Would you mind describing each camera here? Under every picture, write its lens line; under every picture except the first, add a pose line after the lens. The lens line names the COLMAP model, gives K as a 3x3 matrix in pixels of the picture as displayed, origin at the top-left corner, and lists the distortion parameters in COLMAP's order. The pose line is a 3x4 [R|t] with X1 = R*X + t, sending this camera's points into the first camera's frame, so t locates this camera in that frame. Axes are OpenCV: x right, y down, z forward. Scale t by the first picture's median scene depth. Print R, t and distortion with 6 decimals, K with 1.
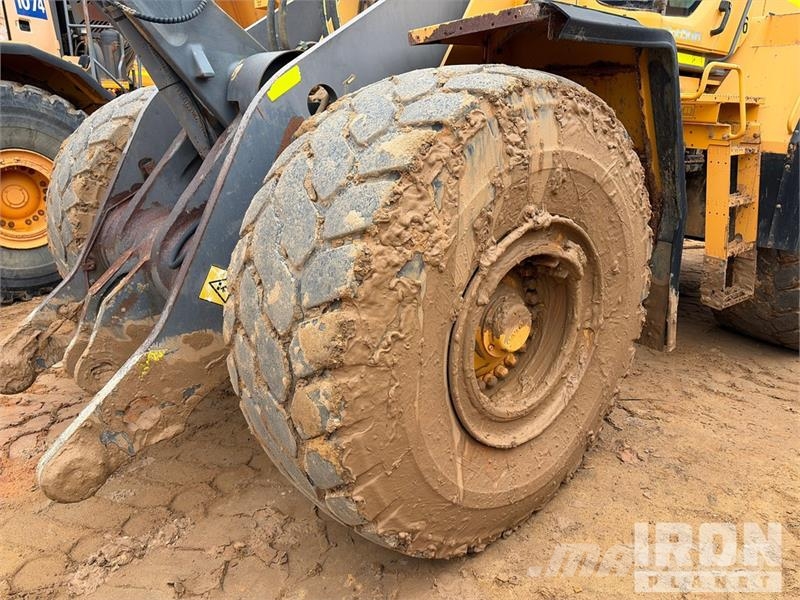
lens RADIAL K [[595.8, 0, 403.1], [0, 595.8, 300.3], [0, 0, 1]] dist [0.046686, -0.054184]
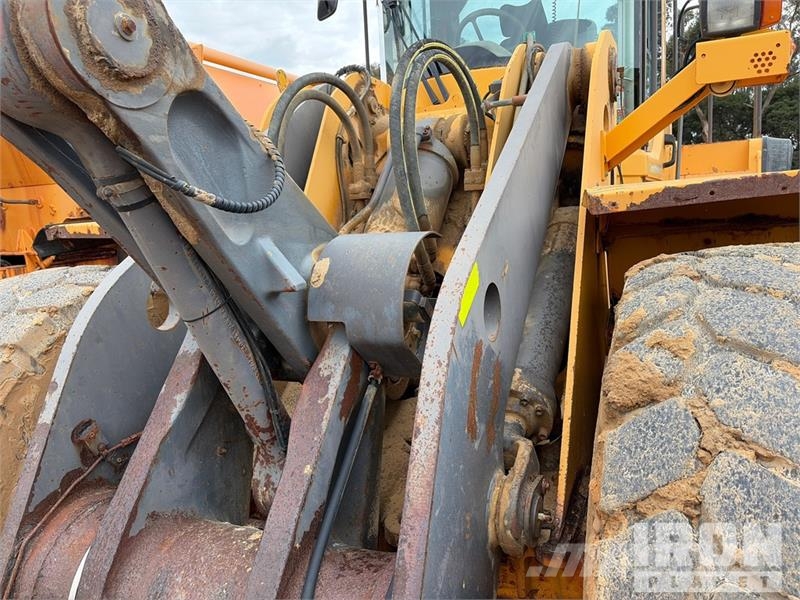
lens RADIAL K [[592.6, 0, 395.2], [0, 592.6, 297.7], [0, 0, 1]] dist [0.064568, -0.077160]
pose [[0.911053, -0.124166, 0.393149, -0.489913], [0.192094, 0.971584, -0.138292, -0.286714], [-0.364806, 0.201513, 0.909016, 0.486930]]
